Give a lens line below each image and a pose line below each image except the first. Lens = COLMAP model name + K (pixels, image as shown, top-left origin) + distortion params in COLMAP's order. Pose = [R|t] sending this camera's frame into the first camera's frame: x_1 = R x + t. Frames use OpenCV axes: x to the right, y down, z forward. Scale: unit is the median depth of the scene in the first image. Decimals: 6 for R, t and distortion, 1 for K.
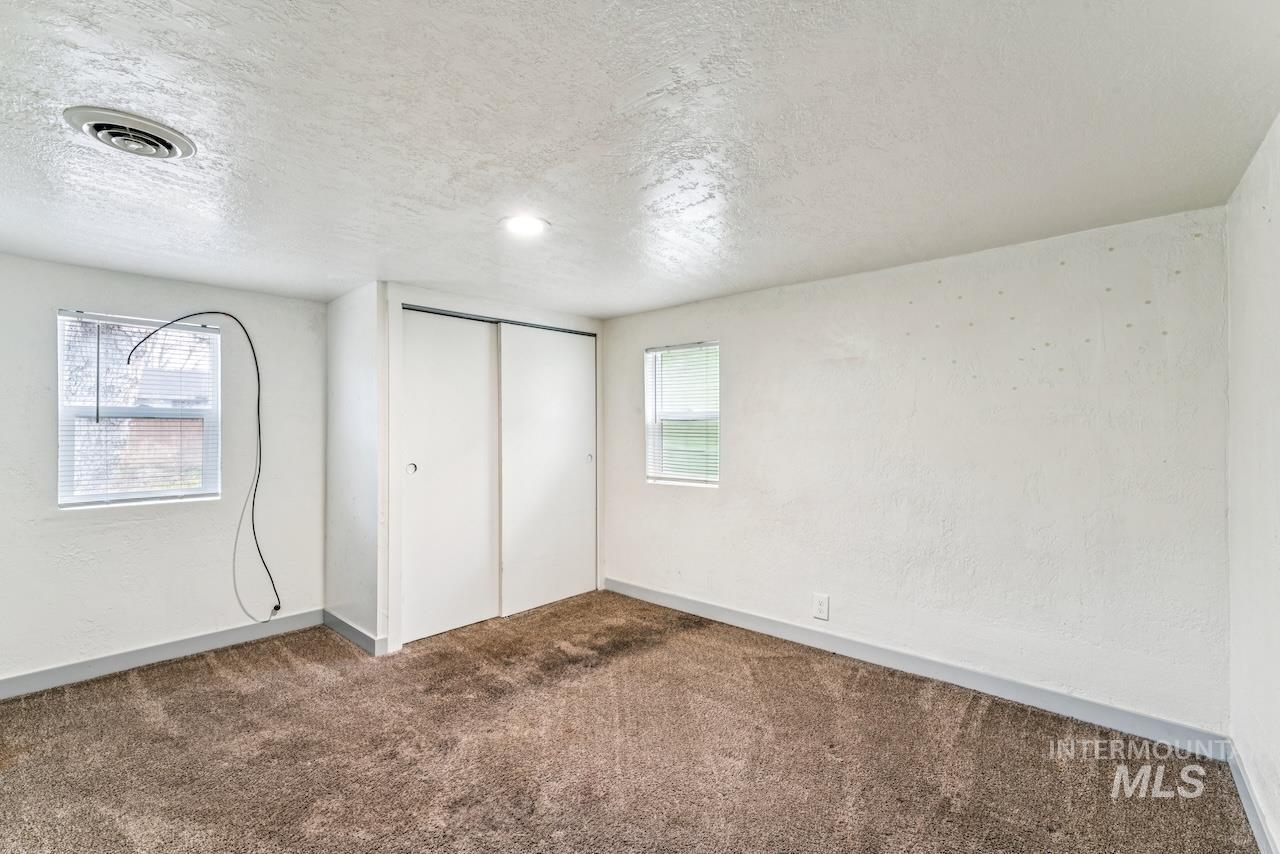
lens RADIAL K [[576.5, 0, 640.6], [0, 576.5, 428.0], [0, 0, 1]] dist [0.000506, -0.000211]
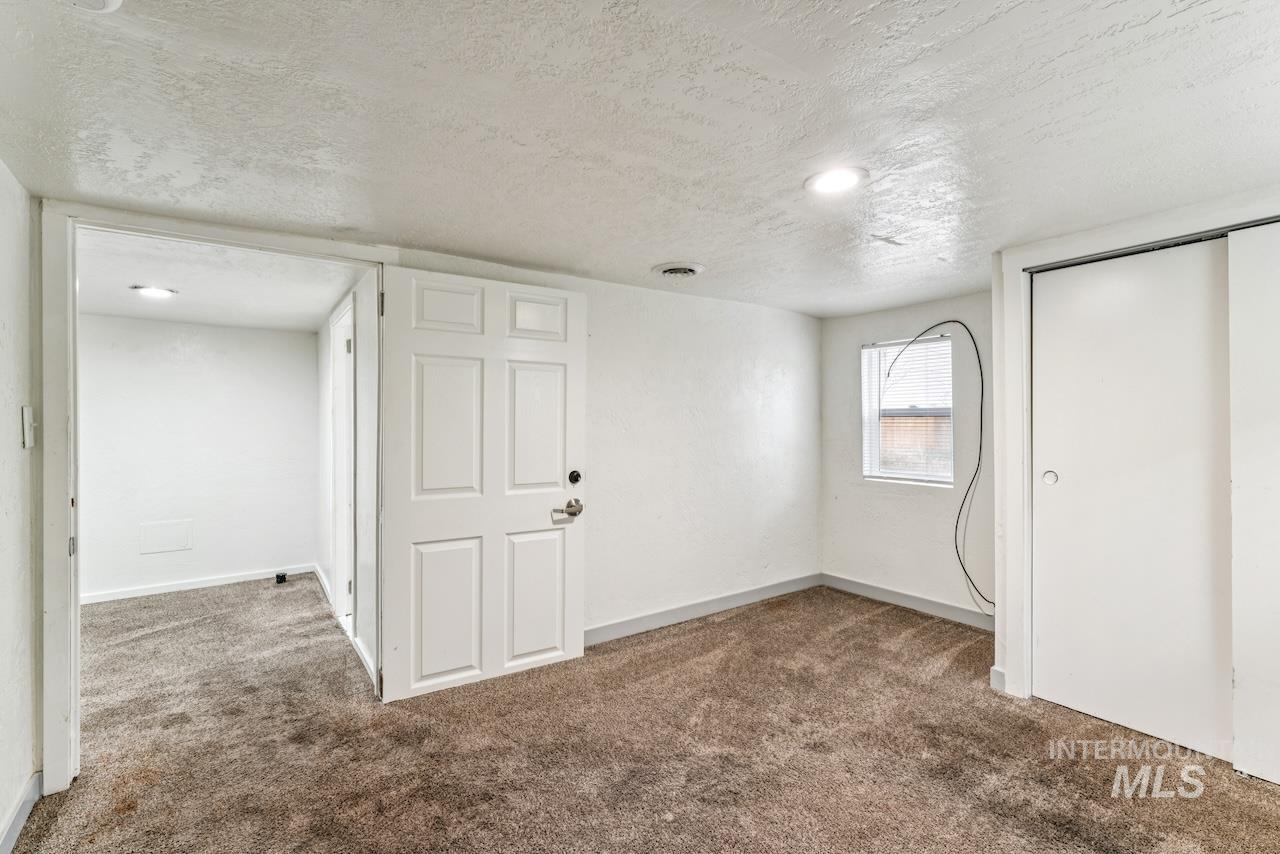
lens RADIAL K [[576.5, 0, 644.6], [0, 576.5, 427.8], [0, 0, 1]] dist [0.000506, -0.000211]
pose [[-0.240362, 0.006605, -0.970661, 0.571279], [0.004443, 0.999974, 0.005705, -0.002702], [0.970673, -0.002942, -0.240385, 0.789361]]
